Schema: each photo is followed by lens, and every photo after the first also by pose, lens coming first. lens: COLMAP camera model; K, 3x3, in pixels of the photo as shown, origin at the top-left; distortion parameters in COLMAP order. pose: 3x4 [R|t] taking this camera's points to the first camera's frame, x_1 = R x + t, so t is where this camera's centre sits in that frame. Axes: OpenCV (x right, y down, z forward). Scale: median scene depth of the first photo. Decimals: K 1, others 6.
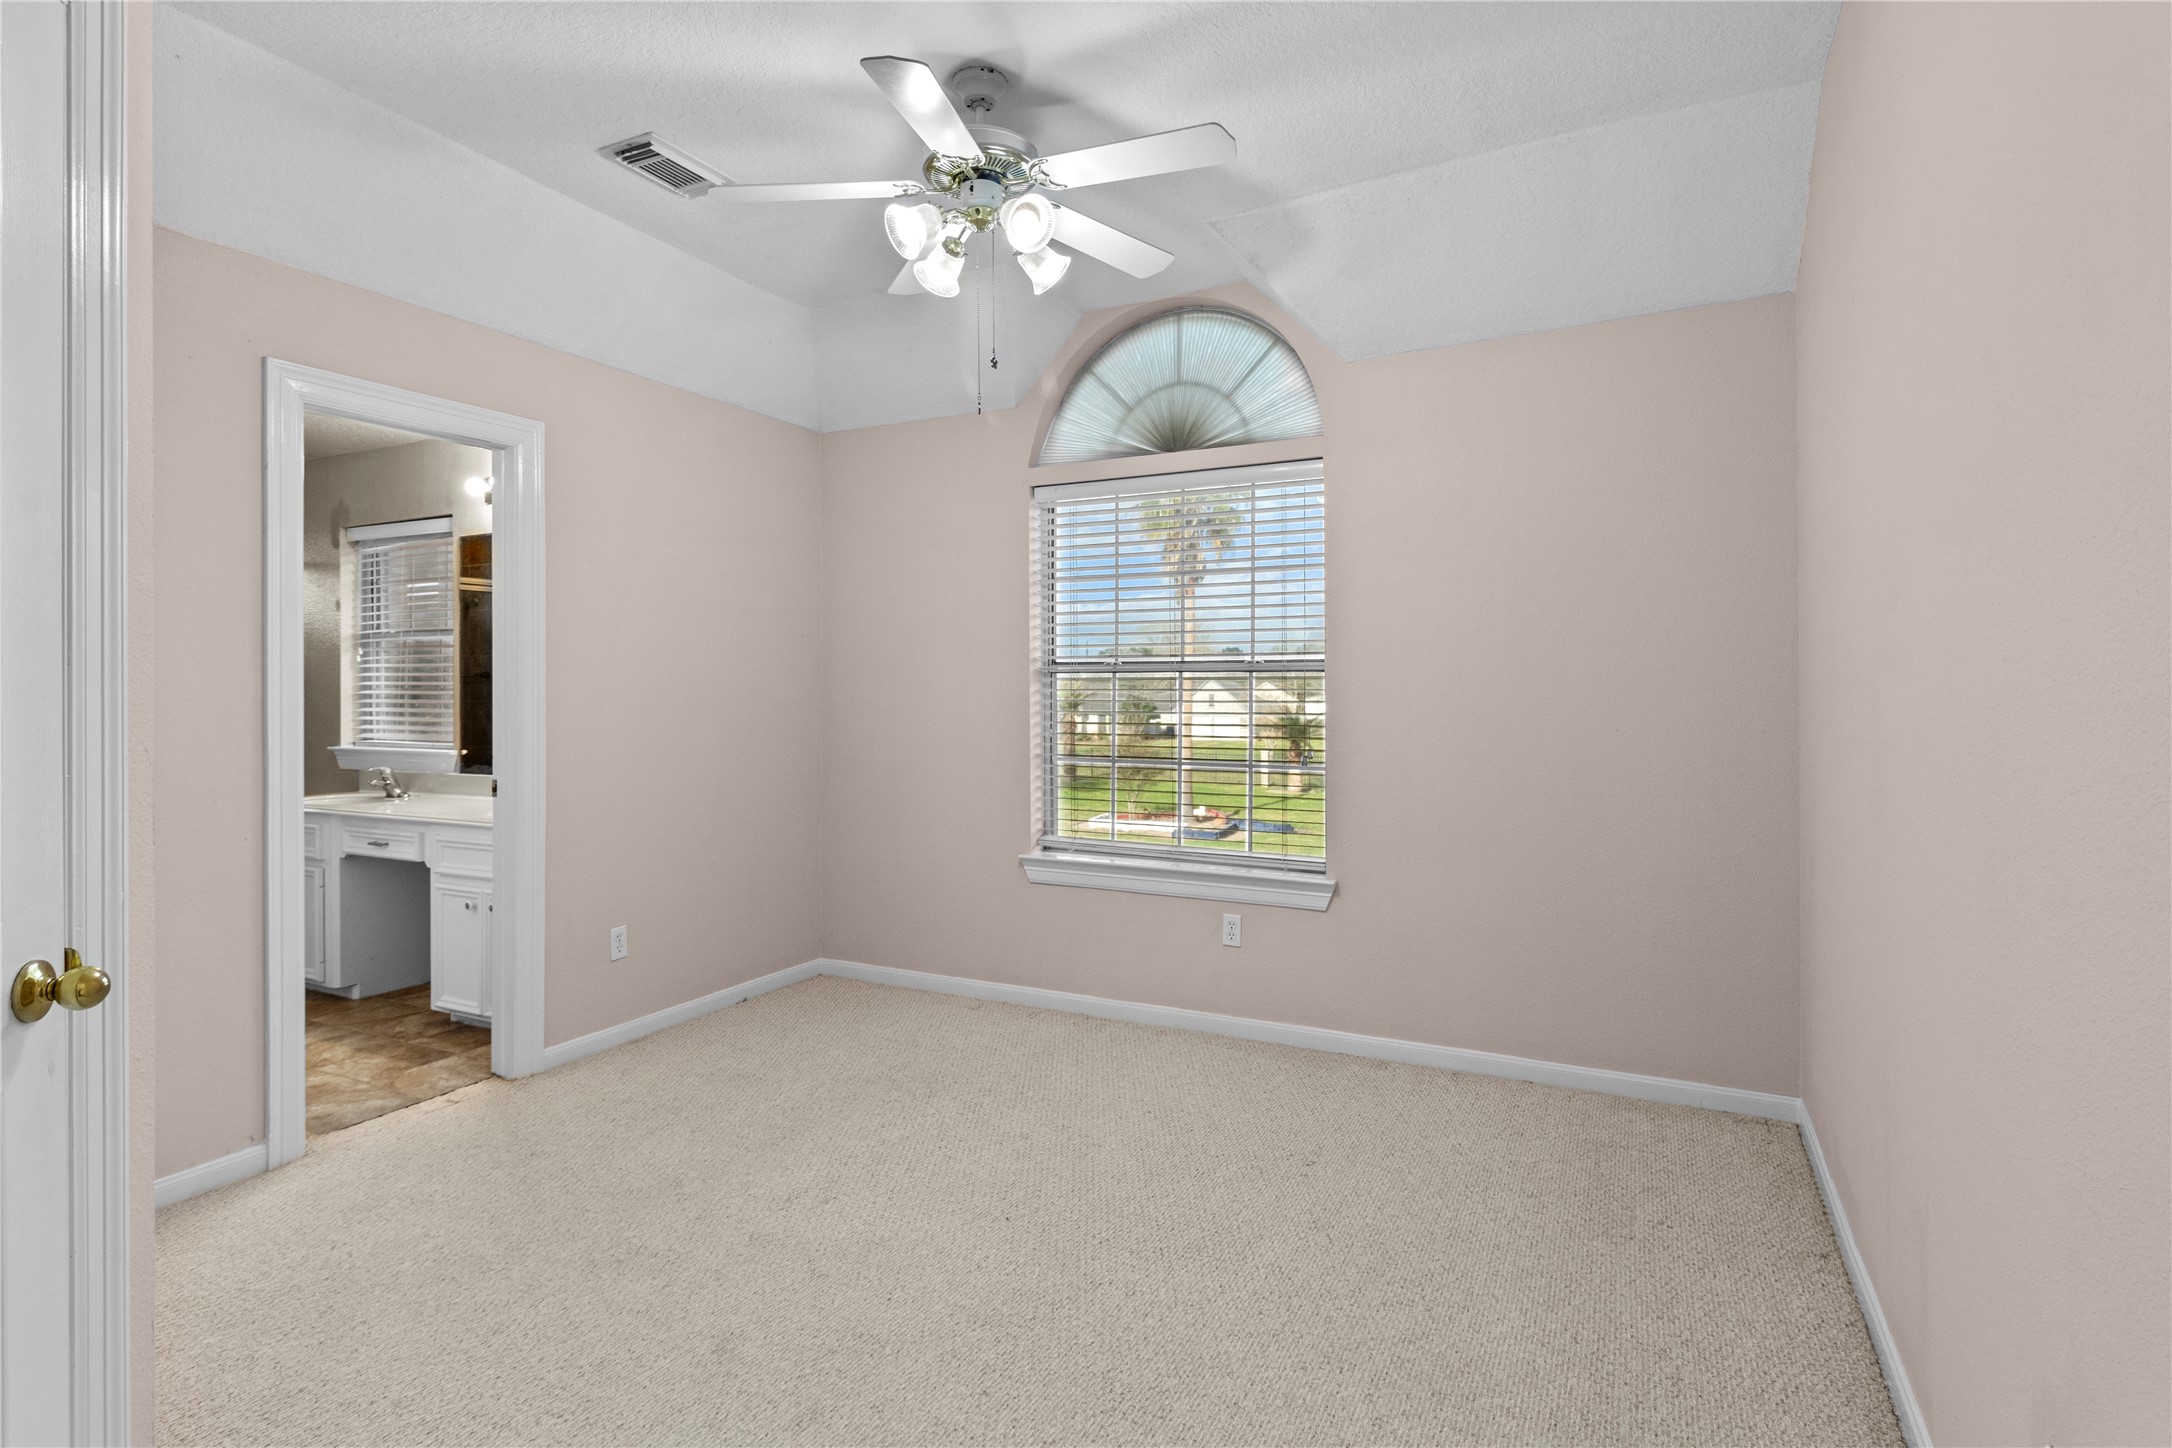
lens RADIAL K [[1088.2, 0, 1072.7], [0, 1088.2, 713.3], [0, 0, 1]] dist [0.004318, -0.000853]
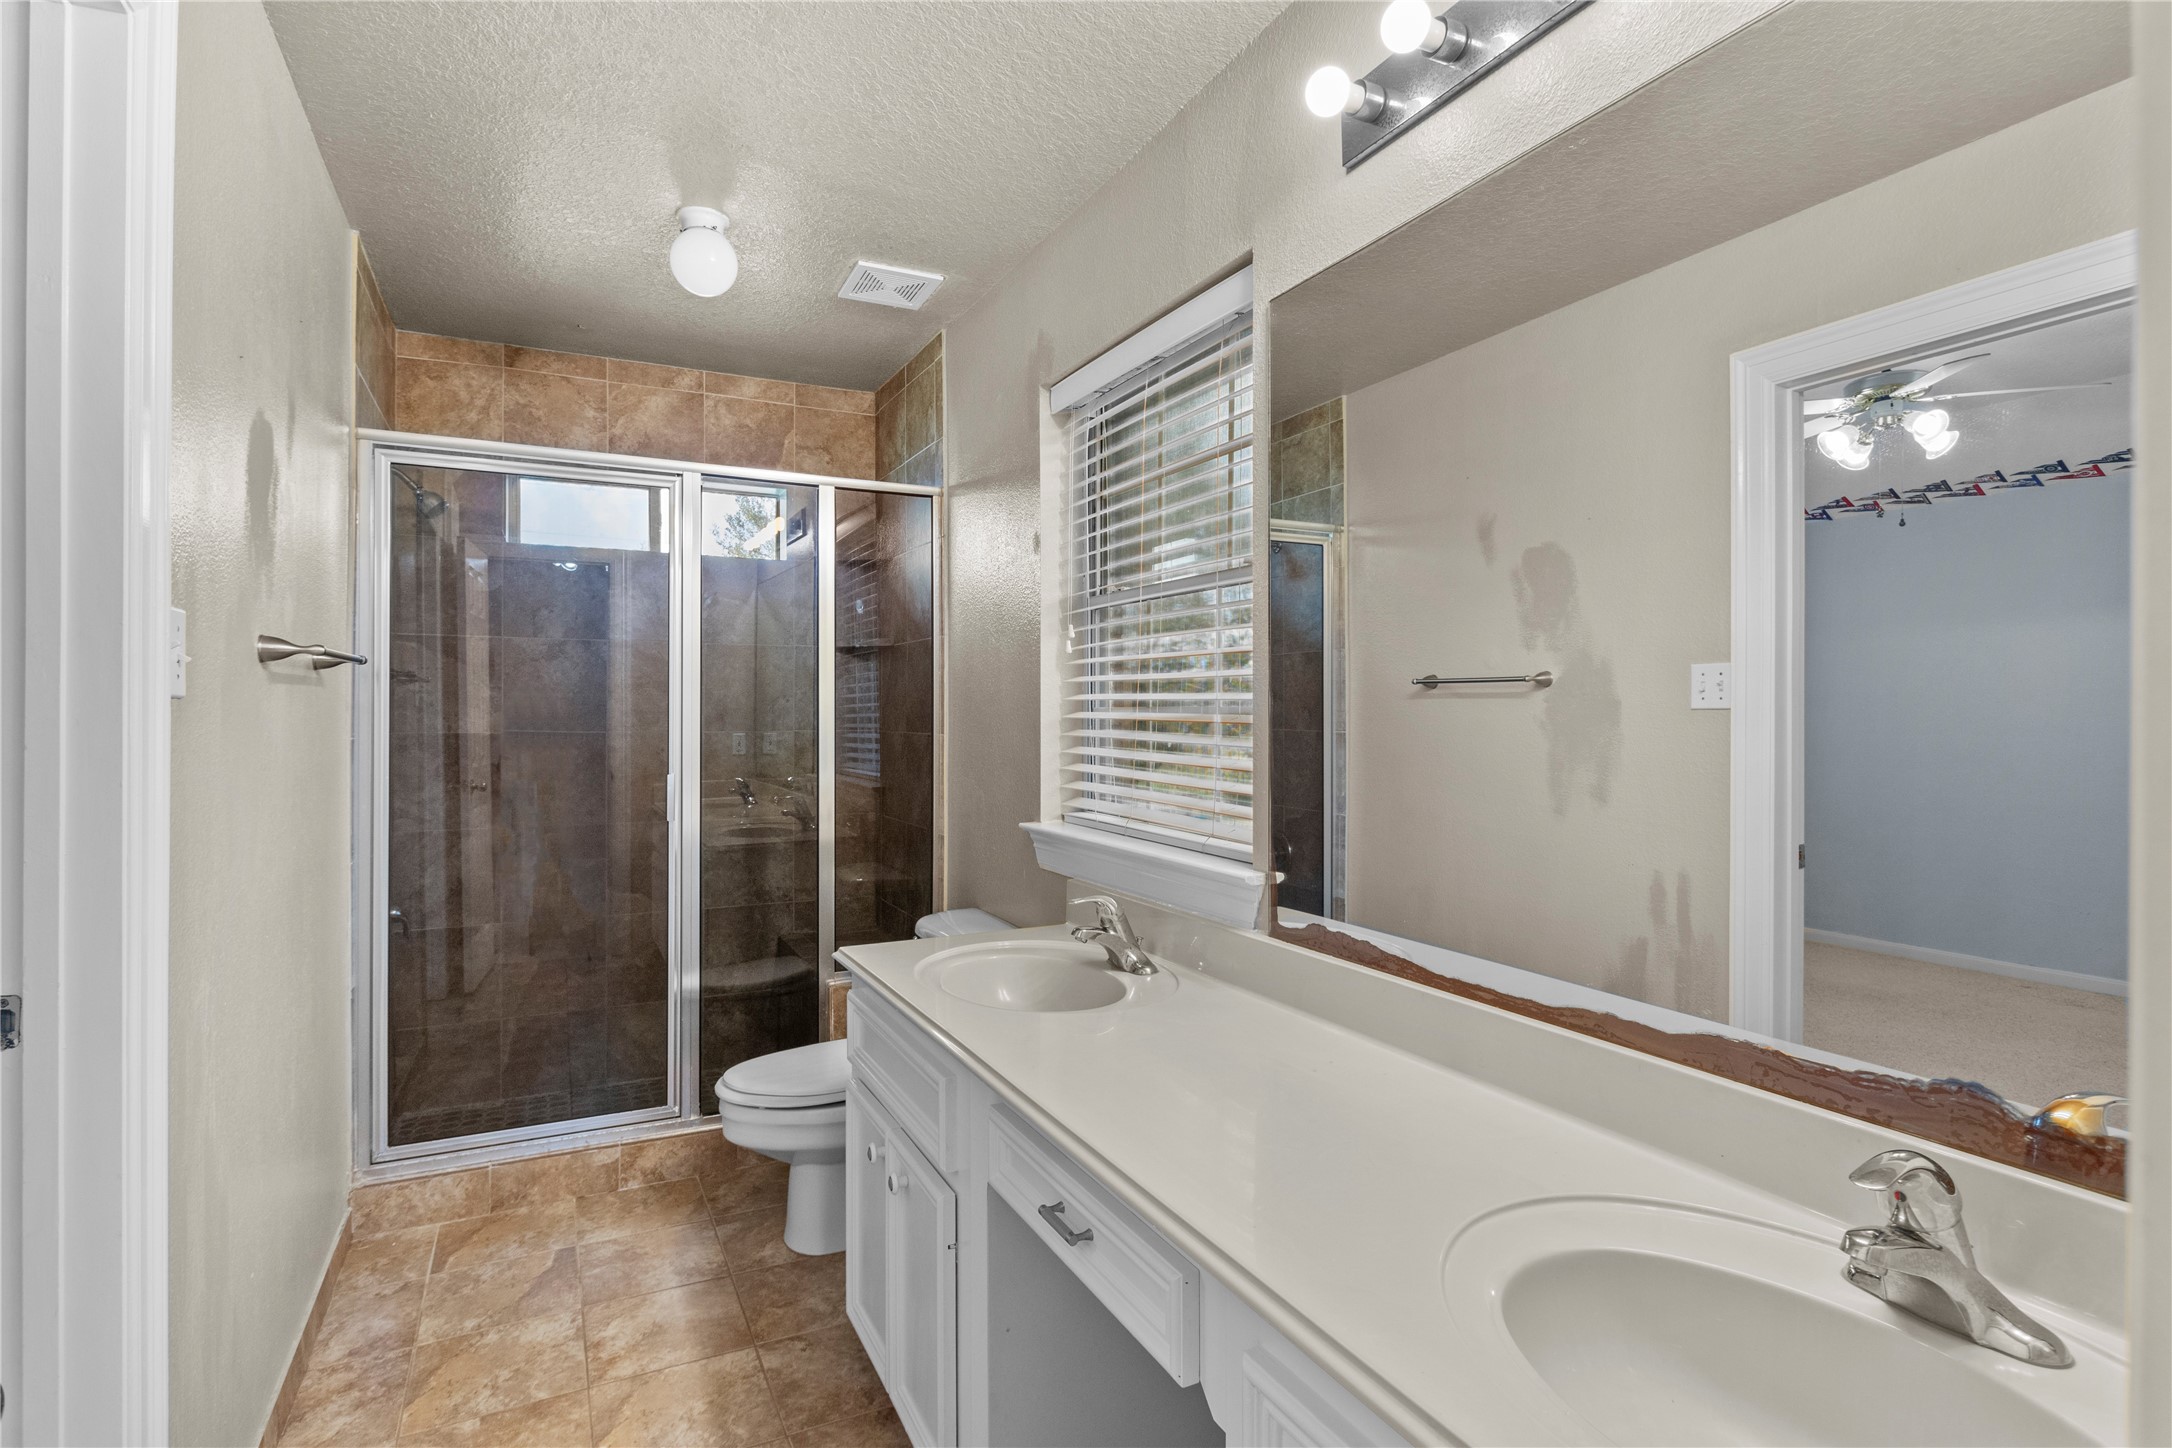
lens RADIAL K [[1088.2, 0, 1083.3], [0, 1088.2, 716.1], [0, 0, 1]] dist [0.004318, -0.000853]
pose [[0.811268, -0.002856, -0.584668, -0.182582], [0.002367, 0.999996, -0.001601, -0.009129], [0.584670, -0.000085, 0.811271, 0.304305]]
